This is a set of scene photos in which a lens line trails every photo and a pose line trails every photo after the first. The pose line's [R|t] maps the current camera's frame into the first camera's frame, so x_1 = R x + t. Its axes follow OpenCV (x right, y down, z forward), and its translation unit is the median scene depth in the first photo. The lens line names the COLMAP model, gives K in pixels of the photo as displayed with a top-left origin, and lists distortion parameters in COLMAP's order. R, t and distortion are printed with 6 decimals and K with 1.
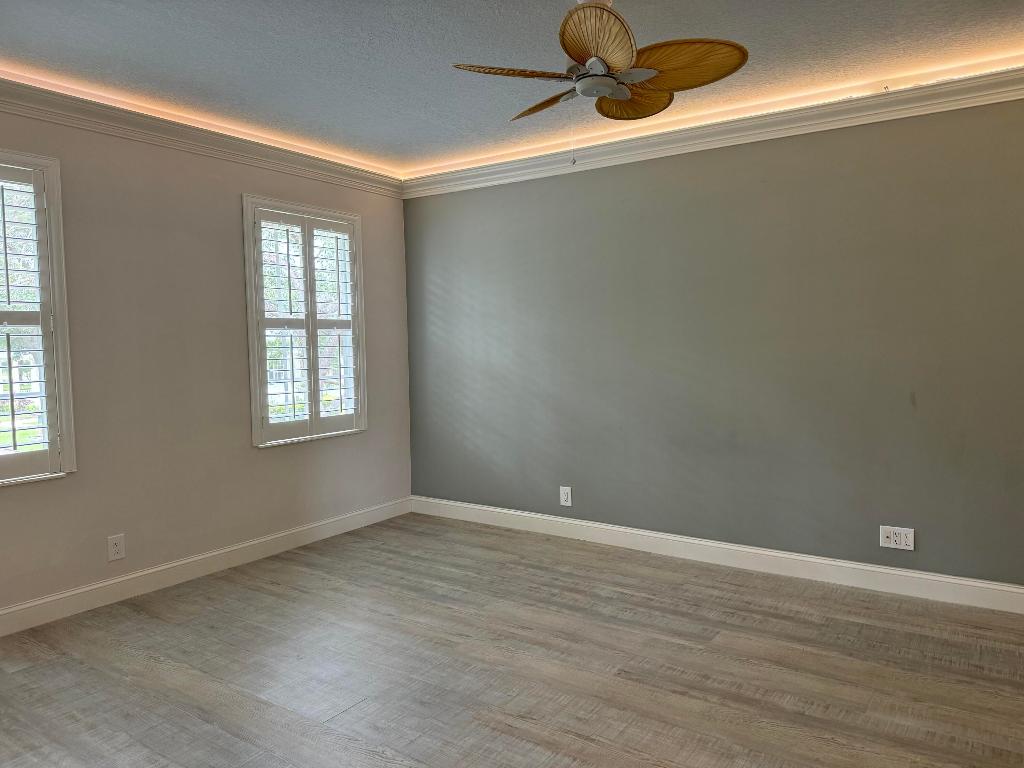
lens RADIAL K [[715.8, 0, 504.8], [0, 715.8, 386.6], [0, 0, 1]] dist [0.050501, -0.062669]
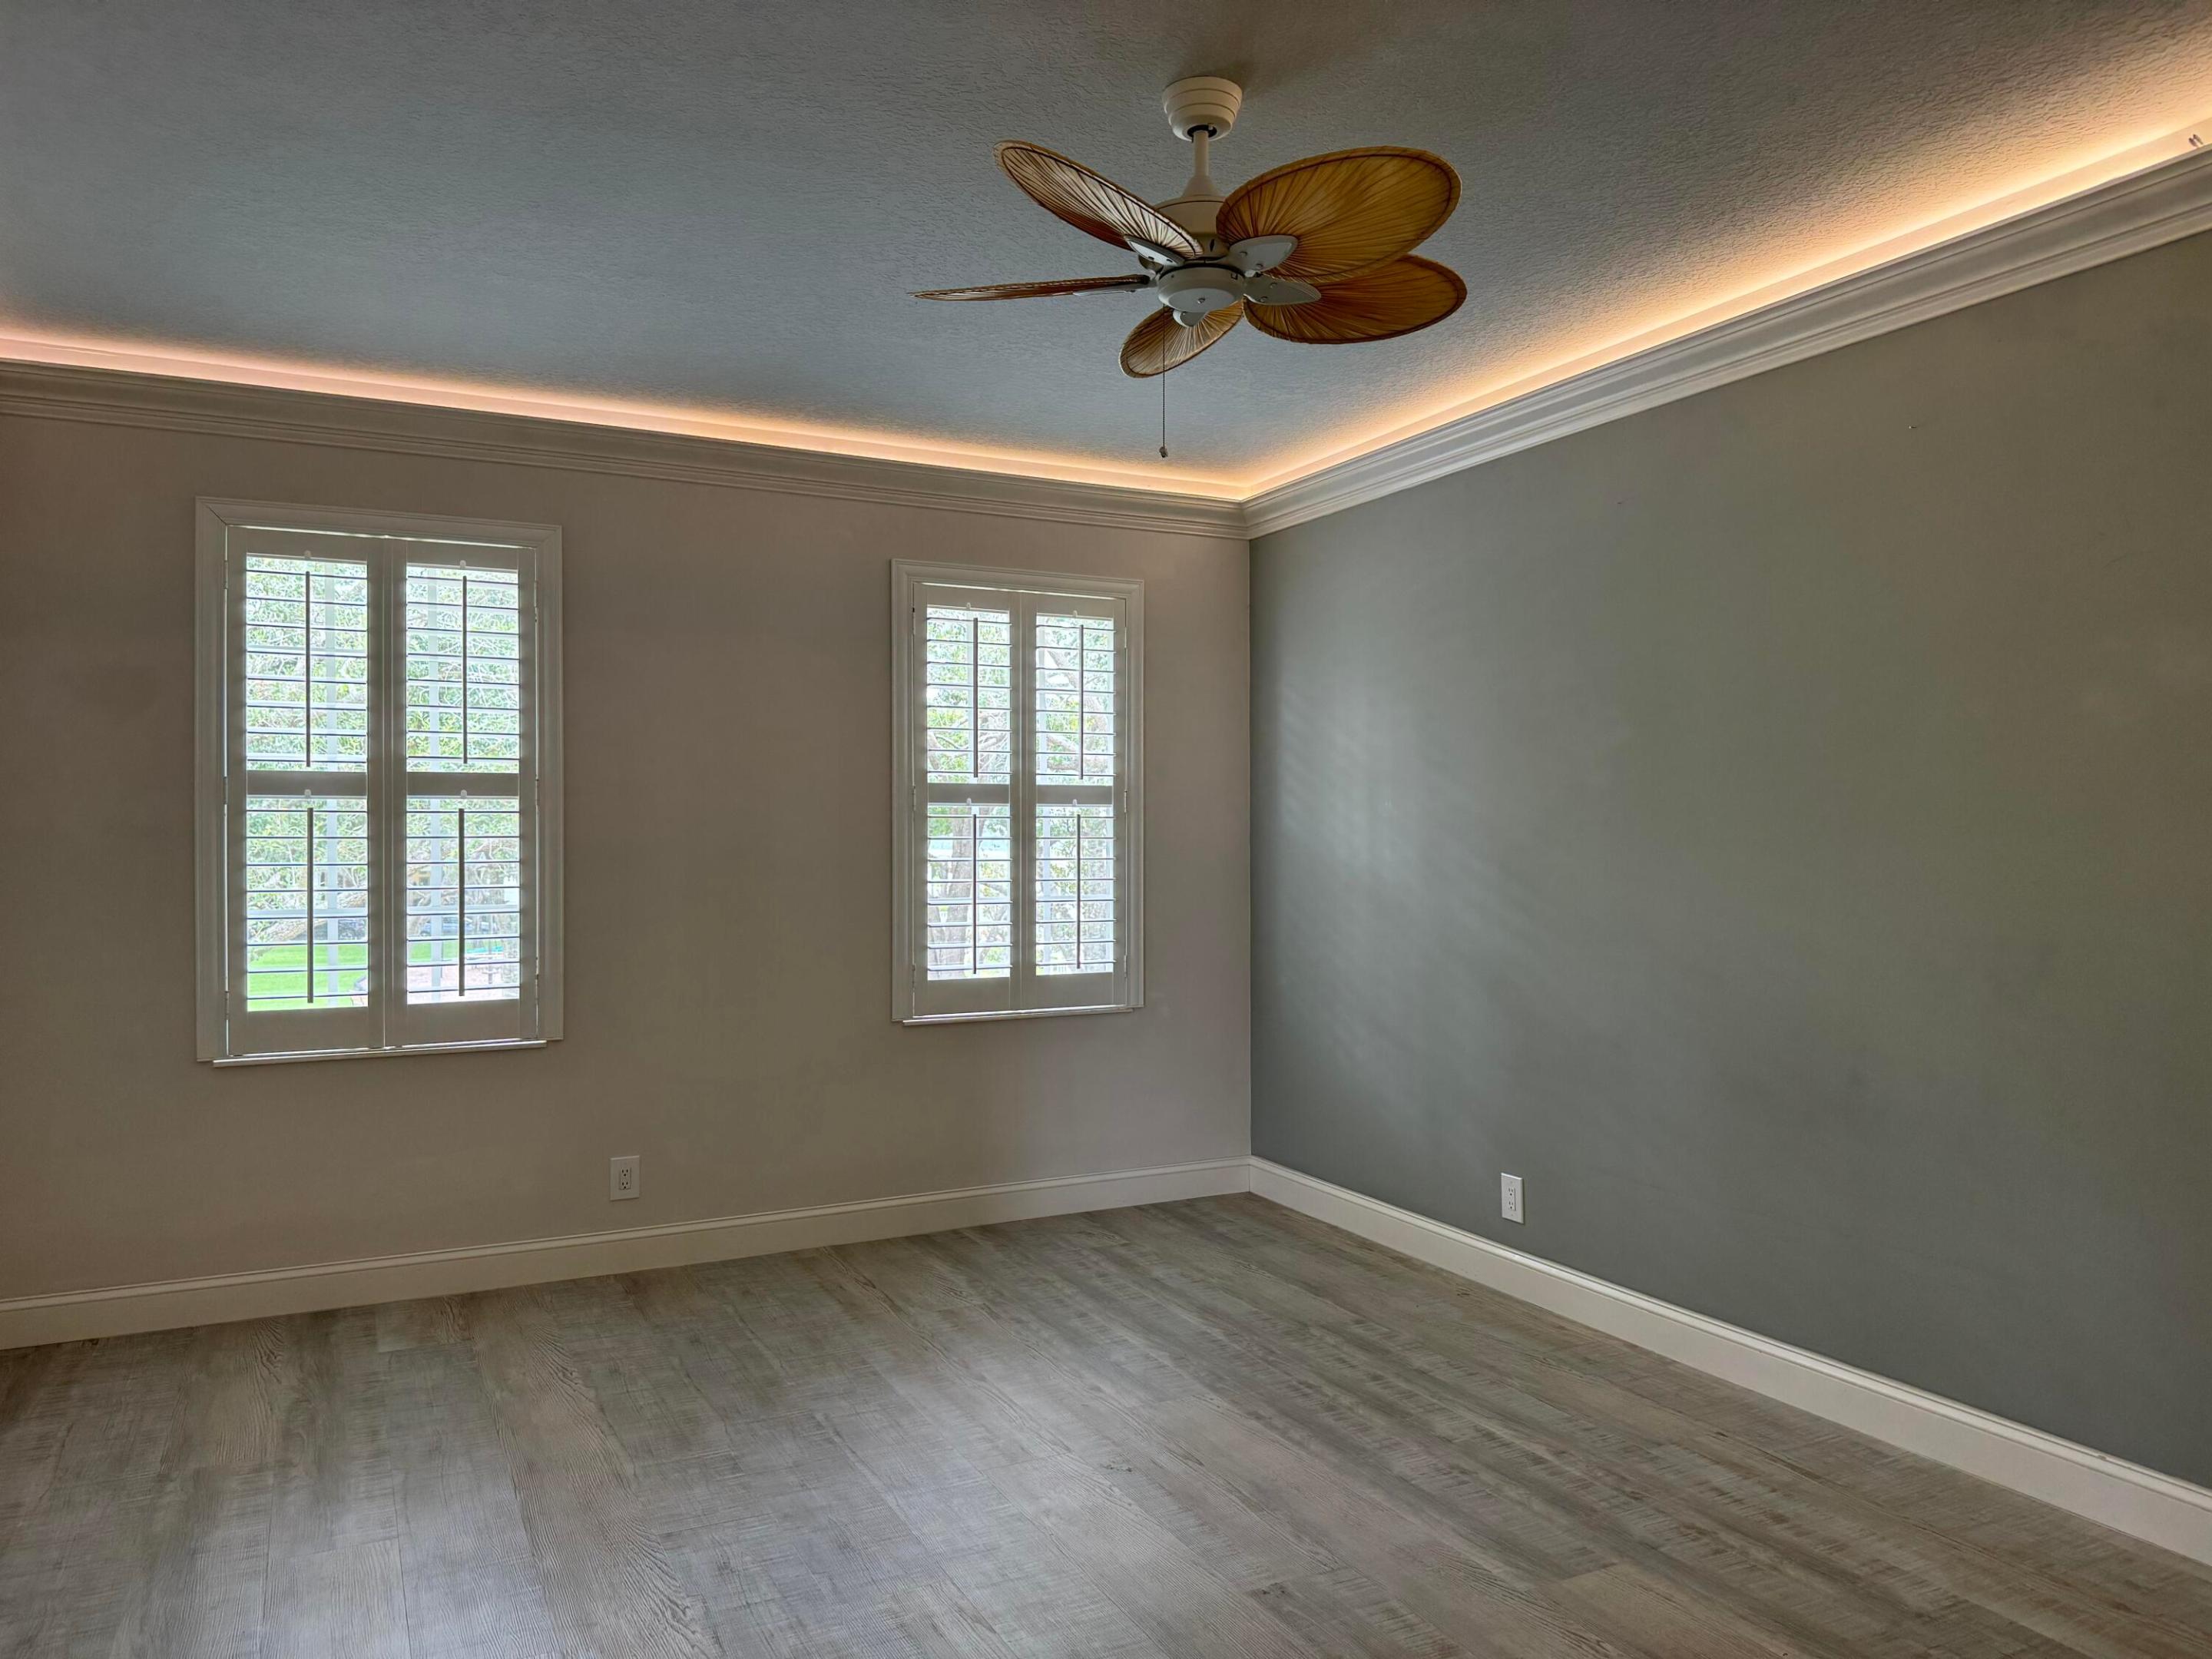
lens RADIAL K [[1551.0, 0, 1106.0], [0, 1551.0, 829.5], [0, 0, 1]] dist [0.191229, -0.355027]
pose [[0.876162, 0.016215, -0.481744, 0.344988], [-0.045437, 0.997762, -0.049054, -0.009820], [0.479871, 0.064868, 0.874938, 0.046872]]
